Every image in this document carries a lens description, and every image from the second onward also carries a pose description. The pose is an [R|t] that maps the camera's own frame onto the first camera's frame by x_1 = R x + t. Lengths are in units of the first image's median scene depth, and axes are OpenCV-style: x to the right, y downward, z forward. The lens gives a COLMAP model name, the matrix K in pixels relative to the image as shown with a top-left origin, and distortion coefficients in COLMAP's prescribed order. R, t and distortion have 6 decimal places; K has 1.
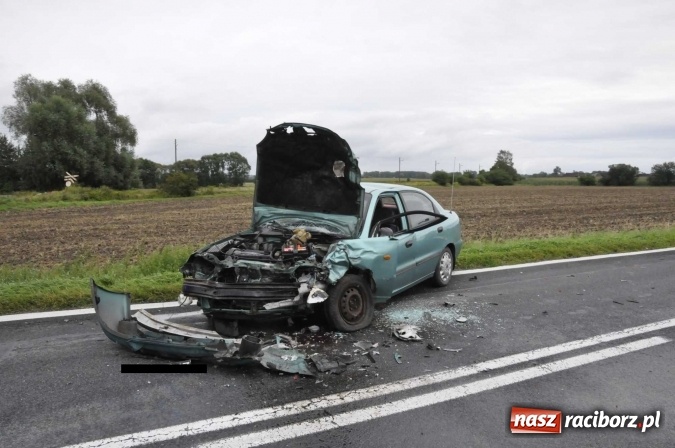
lens RADIAL K [[499.6, 0, 338.3], [0, 499.6, 212.6], [0, 0, 1]] dist [-0.126861, 0.135134]
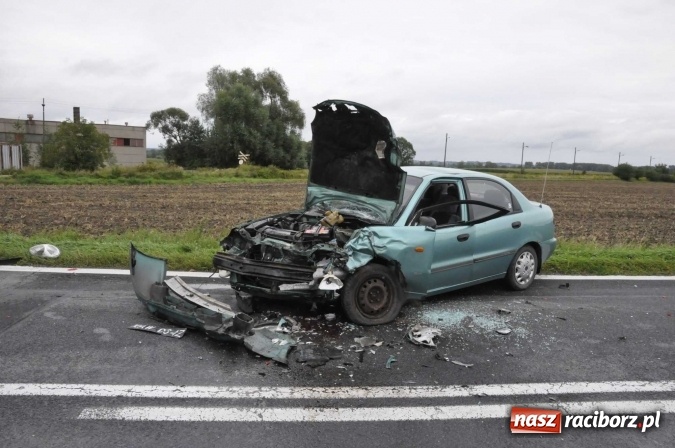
lens RADIAL K [[495.3, 0, 322.8], [0, 495.3, 213.7], [0, 0, 1]] dist [-0.112505, 0.080514]
pose [[0.928915, 0.069125, -0.363783, 0.246339], [-0.057558, 0.997435, 0.042557, -0.001925], [0.365792, -0.018594, 0.930511, 0.111064]]
